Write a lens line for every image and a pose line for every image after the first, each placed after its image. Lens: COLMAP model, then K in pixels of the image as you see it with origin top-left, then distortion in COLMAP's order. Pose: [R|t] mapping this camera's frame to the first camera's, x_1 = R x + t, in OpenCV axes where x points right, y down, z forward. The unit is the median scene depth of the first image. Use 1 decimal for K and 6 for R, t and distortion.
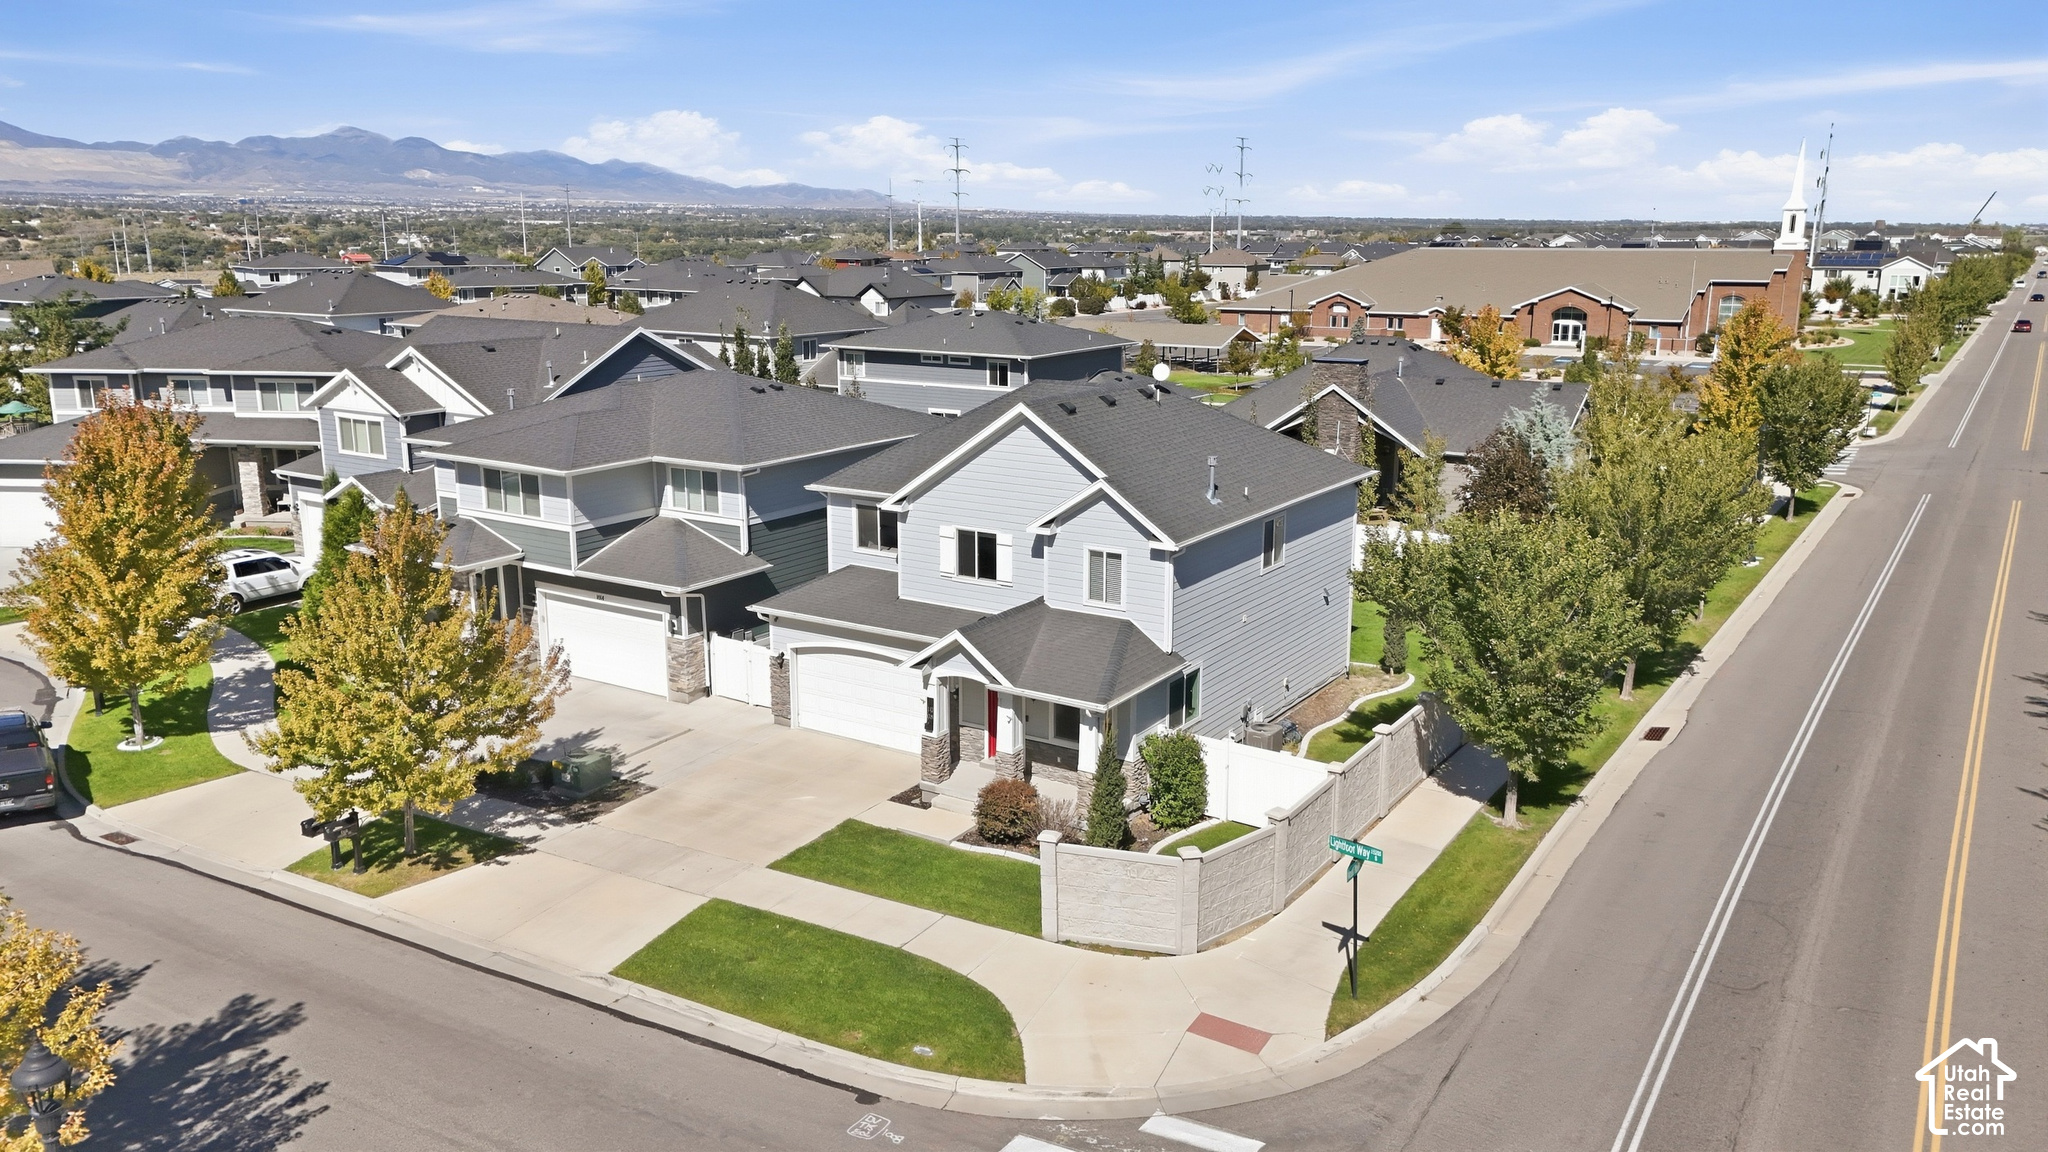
lens RADIAL K [[1508.4, 0, 1026.7], [0, 1508.4, 571.5], [0, 0, 1]] dist [0.090151, -0.088798]
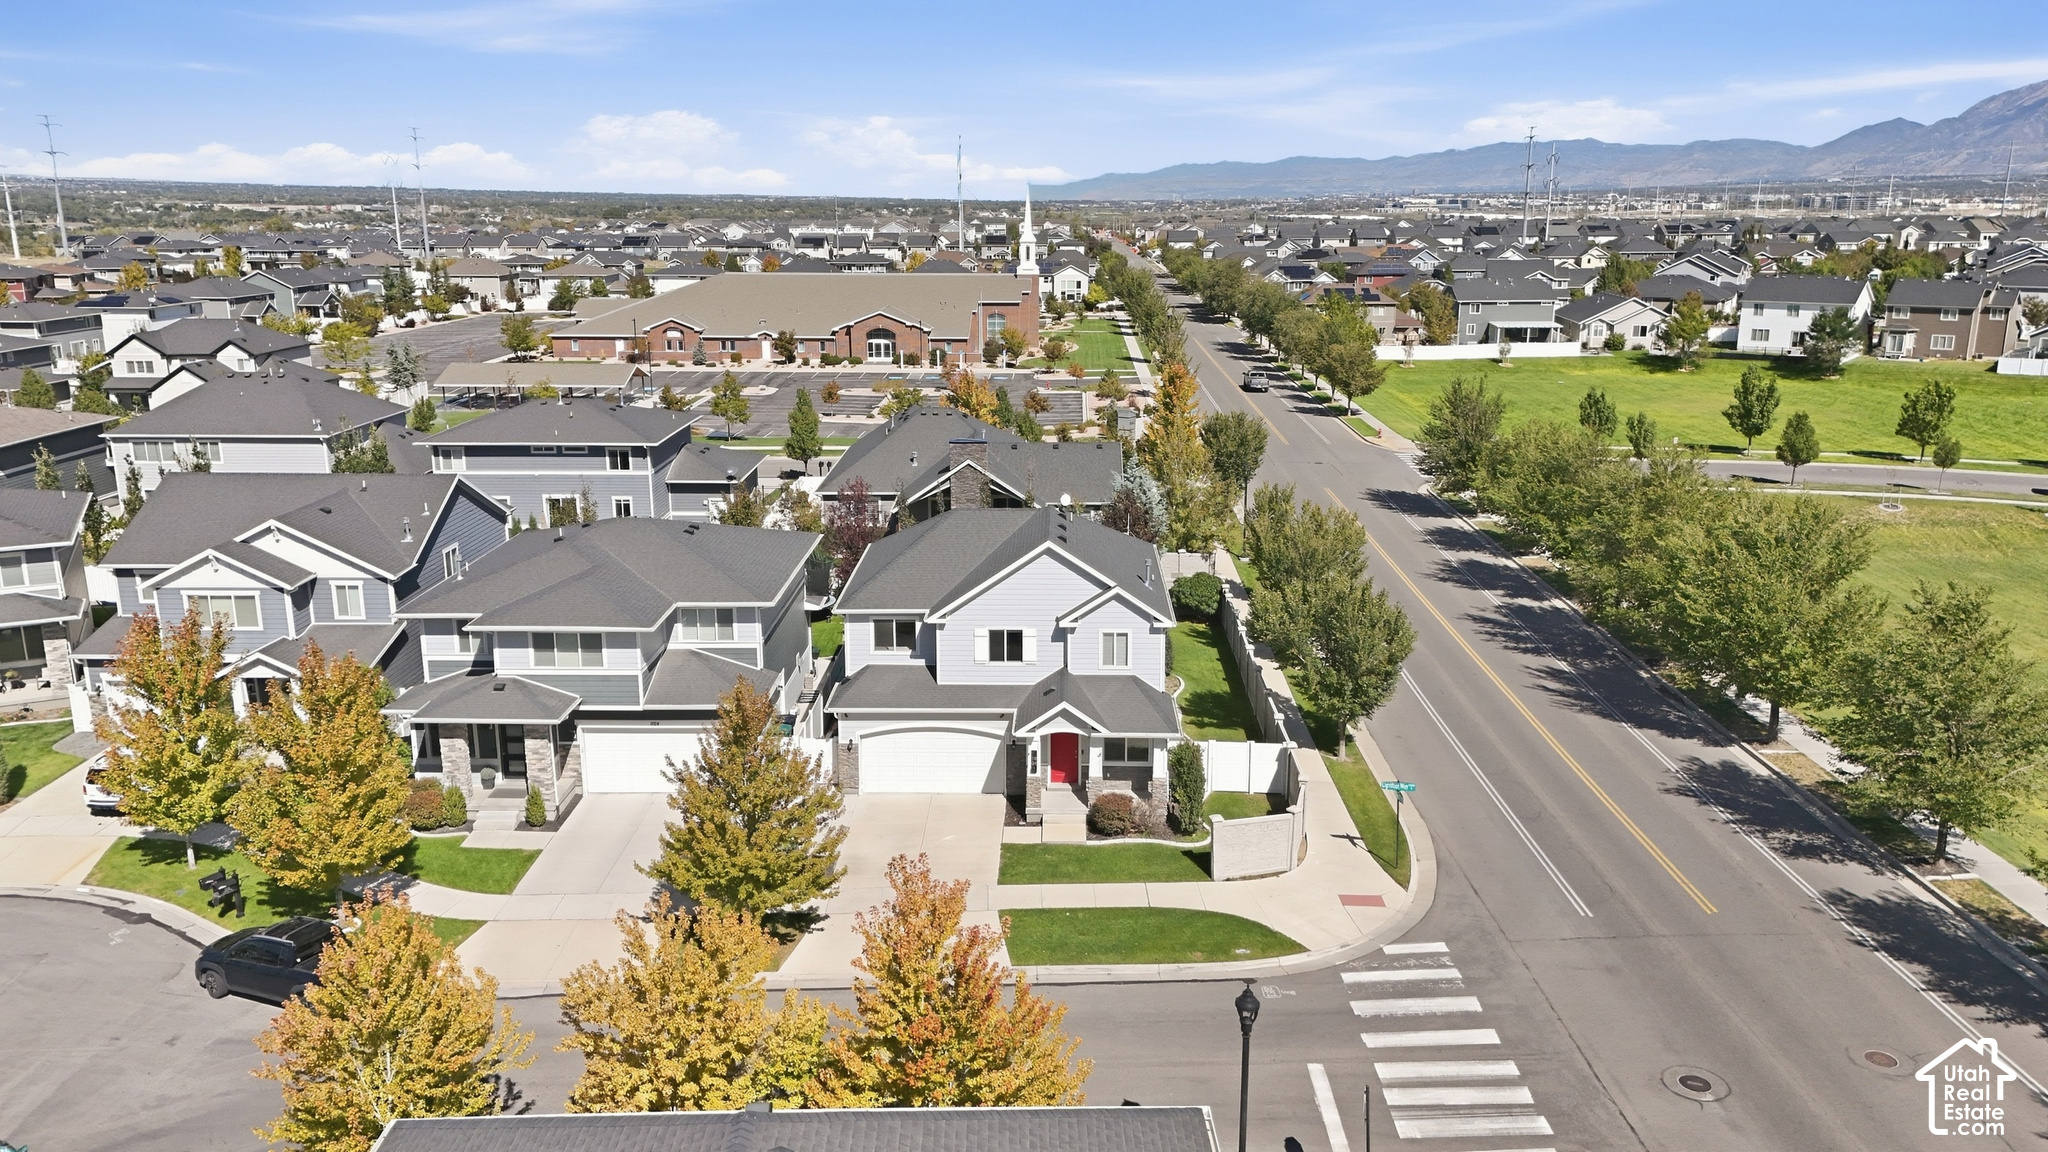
lens RADIAL K [[1508.4, 0, 1026.7], [0, 1508.4, 571.5], [0, 0, 1]] dist [0.090151, -0.088798]
pose [[0.849341, -0.130116, 0.511556, -0.624708], [0.120465, 0.991347, 0.052143, -0.129390], [-0.513914, 0.017337, 0.857666, -0.197086]]
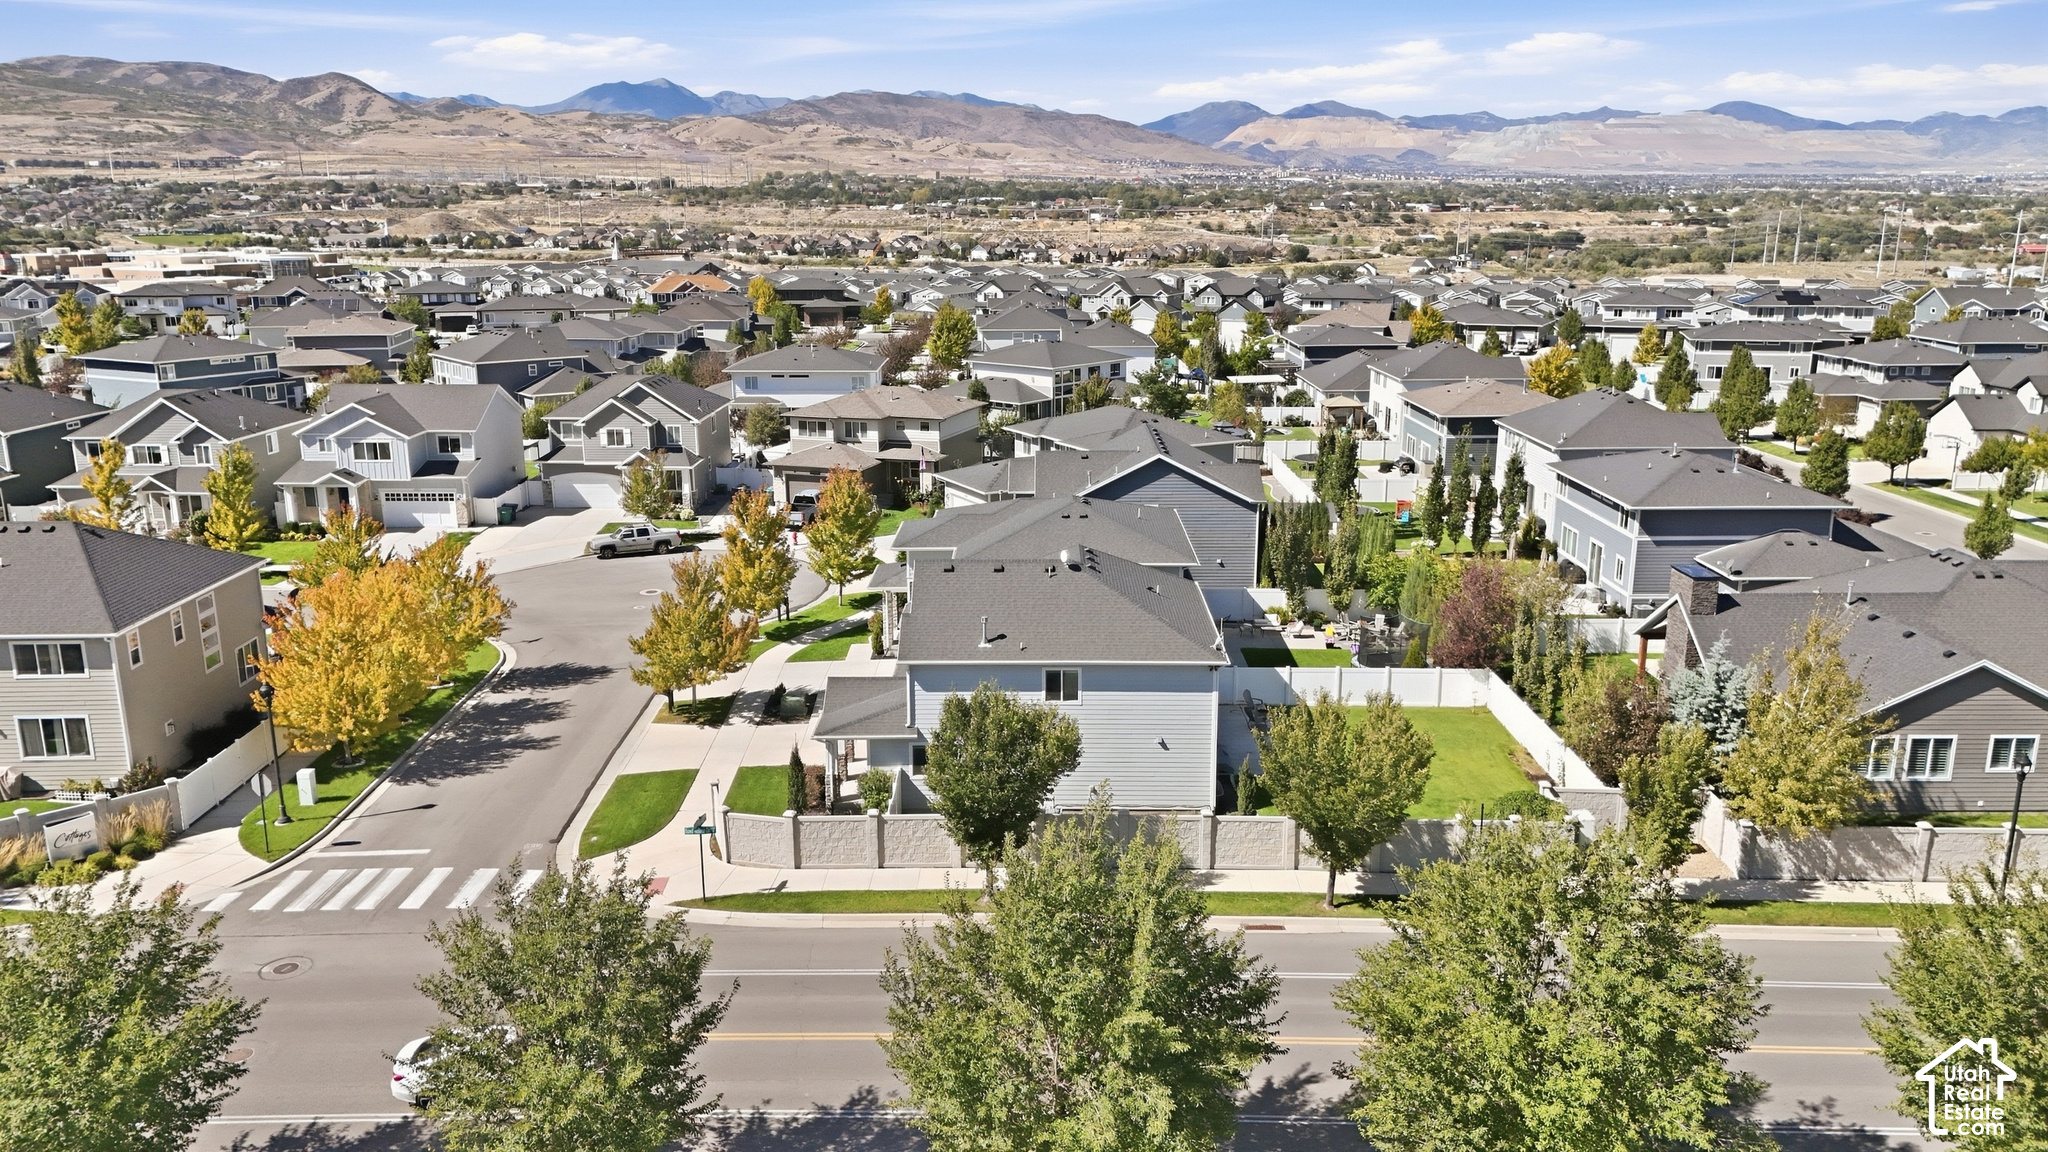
lens RADIAL K [[1508.4, 0, 1026.7], [0, 1508.4, 571.5], [0, 0, 1]] dist [0.090151, -0.088798]
pose [[0.537965, 0.198654, -0.819226, 1.169088], [-0.188048, 0.975627, 0.113093, -0.253702], [0.821725, 0.093214, 0.562209, 0.133700]]
